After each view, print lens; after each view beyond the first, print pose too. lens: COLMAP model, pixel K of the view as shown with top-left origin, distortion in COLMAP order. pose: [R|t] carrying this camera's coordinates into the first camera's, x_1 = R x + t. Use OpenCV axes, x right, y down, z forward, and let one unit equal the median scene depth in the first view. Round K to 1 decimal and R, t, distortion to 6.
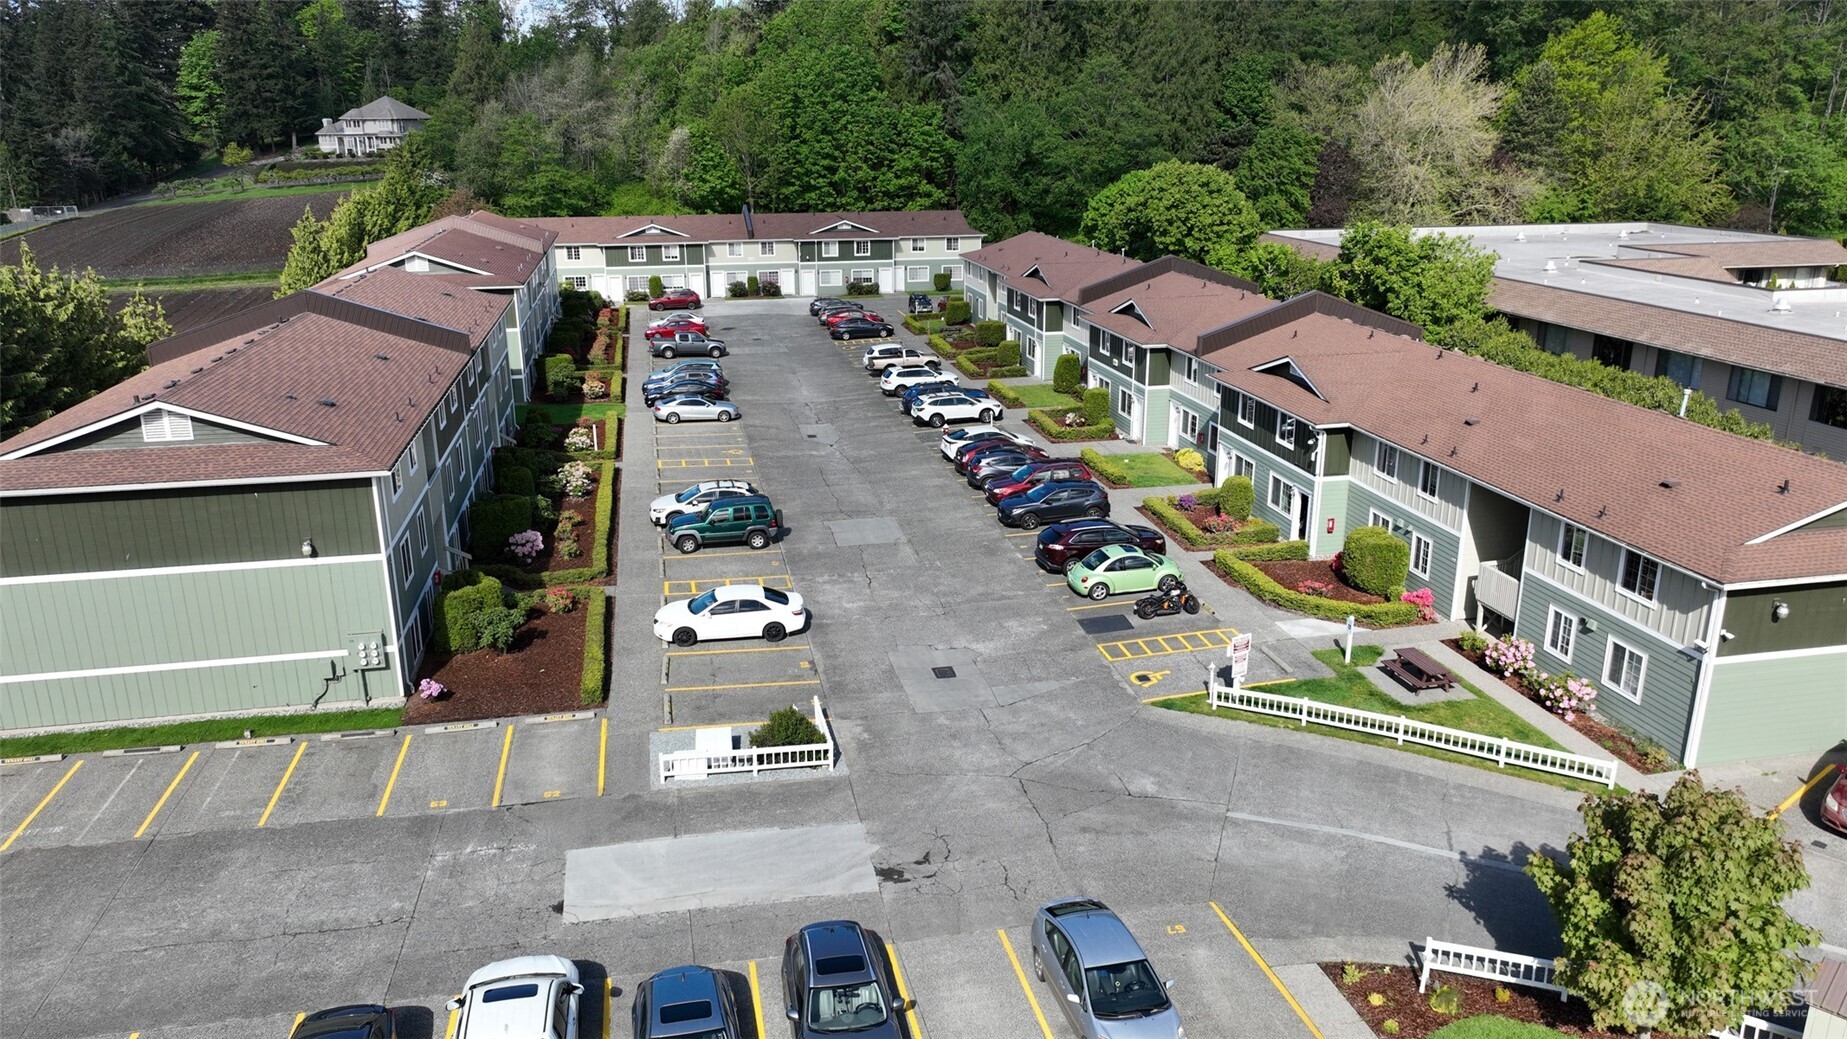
lens RADIAL K [[1296.3, 0, 917.8], [0, 1296.3, 517.7], [0, 0, 1]] dist [0.008643, 0.003760]
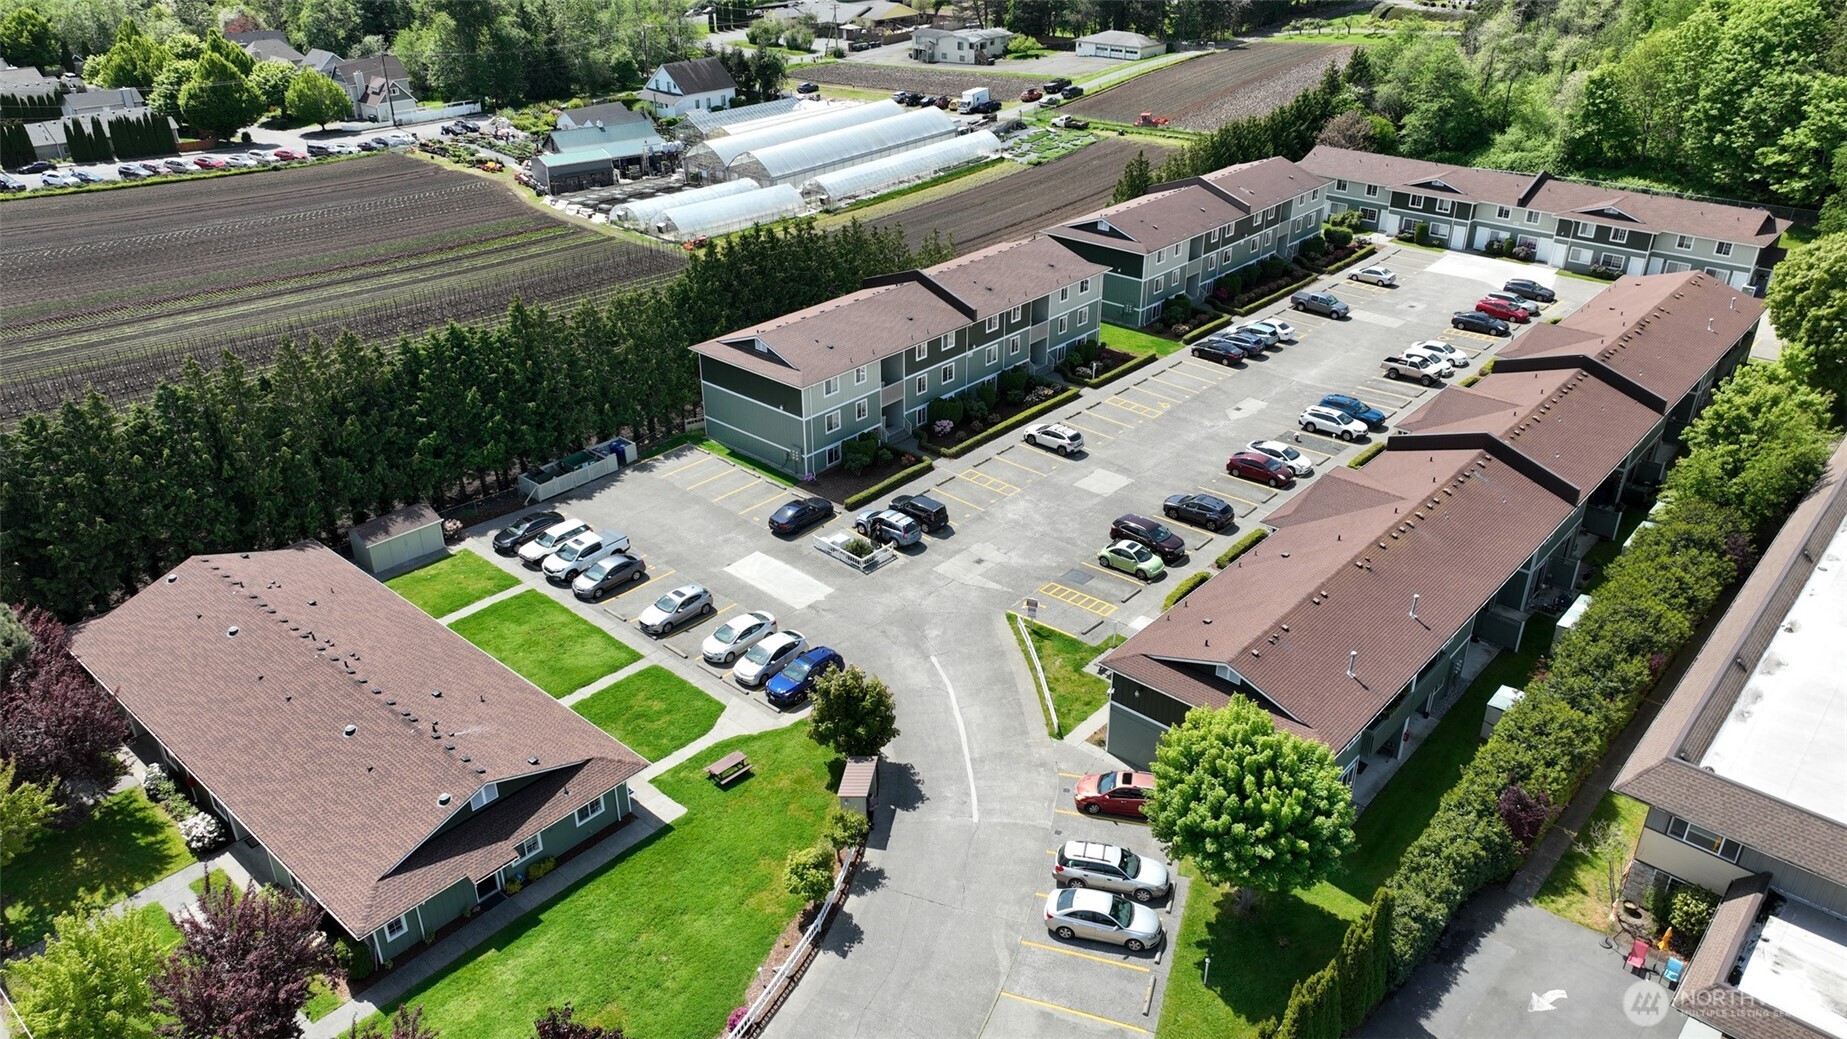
lens RADIAL K [[1296.3, 0, 917.8], [0, 1296.3, 517.7], [0, 0, 1]] dist [0.008643, 0.003760]
pose [[0.593977, 0.376443, -0.710972, 0.392113], [-0.235576, 0.926414, 0.293704, -0.146481], [0.769217, -0.006966, 0.638949, -0.101732]]
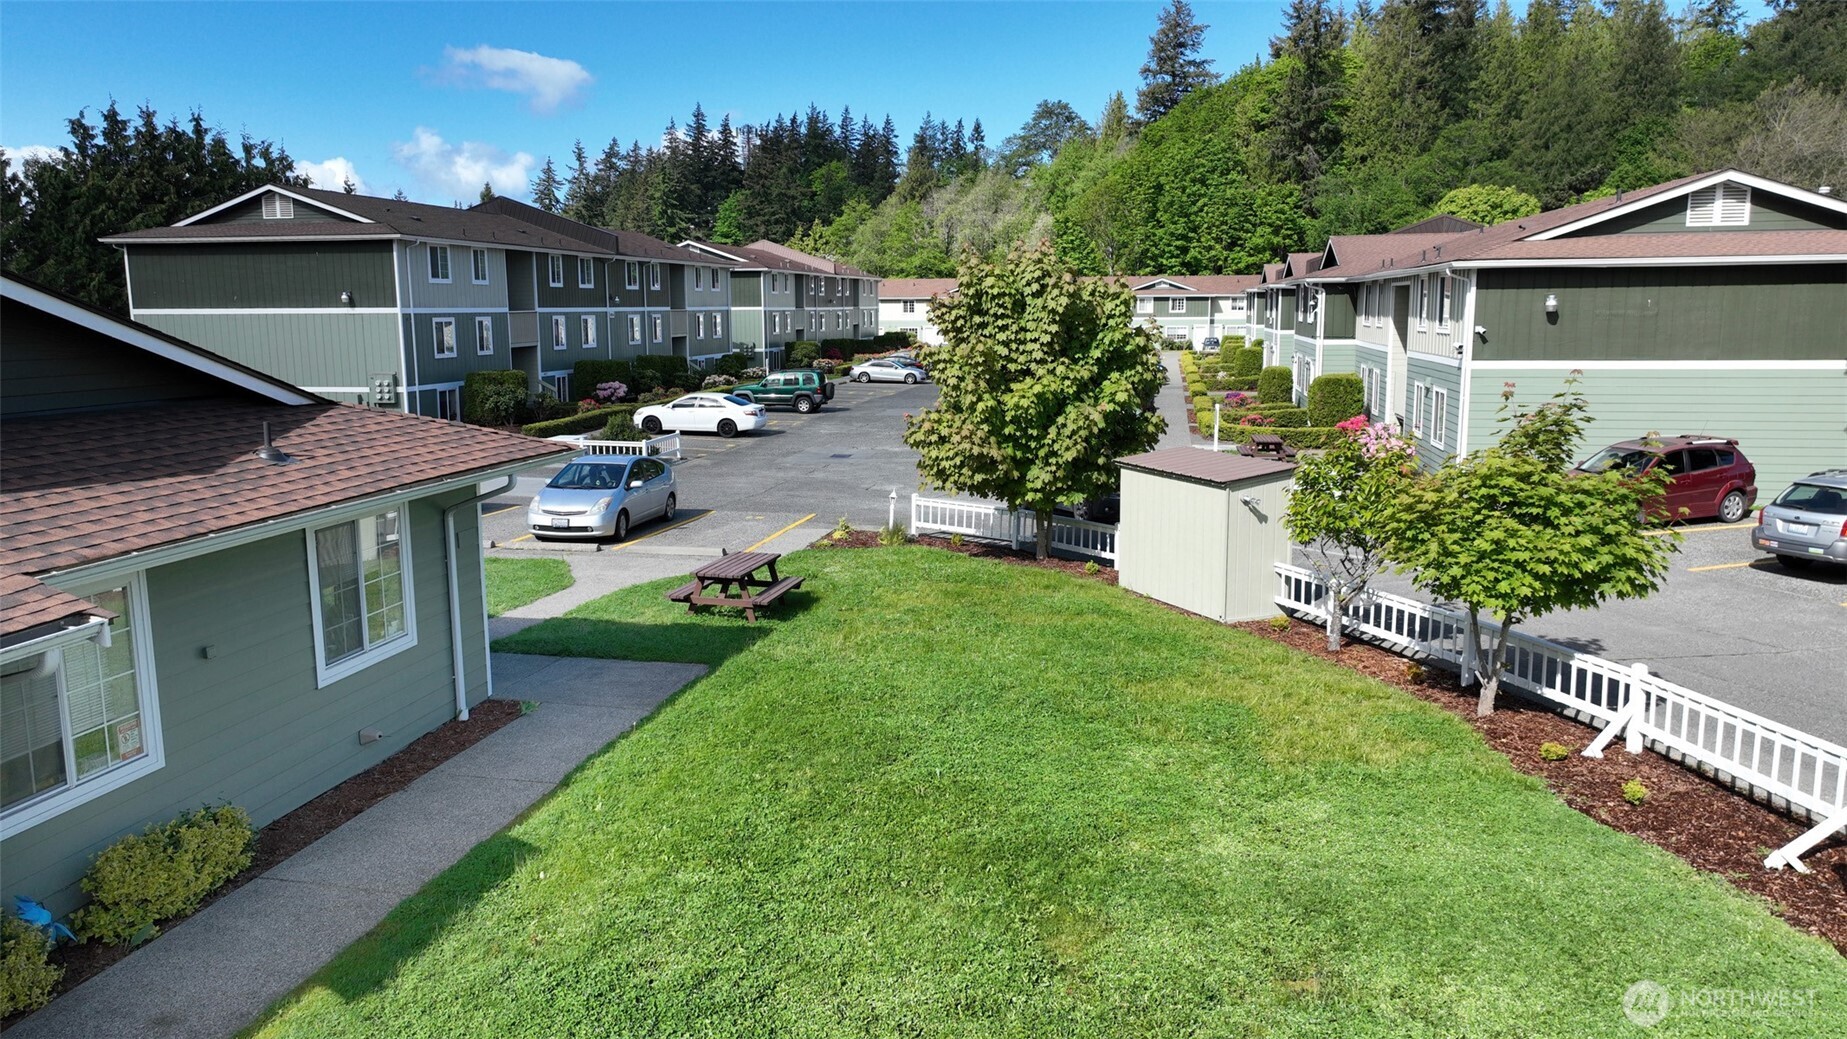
lens RADIAL K [[1298.4, 0, 919.5], [0, 1298.4, 515.2], [0, 0, 1]] dist [0.004191, 0.006542]
pose [[0.924646, 0.058106, -0.376369, 0.139180], [-0.109768, 0.987012, -0.117292, 0.082014], [0.364666, 0.149767, 0.919015, 0.014690]]
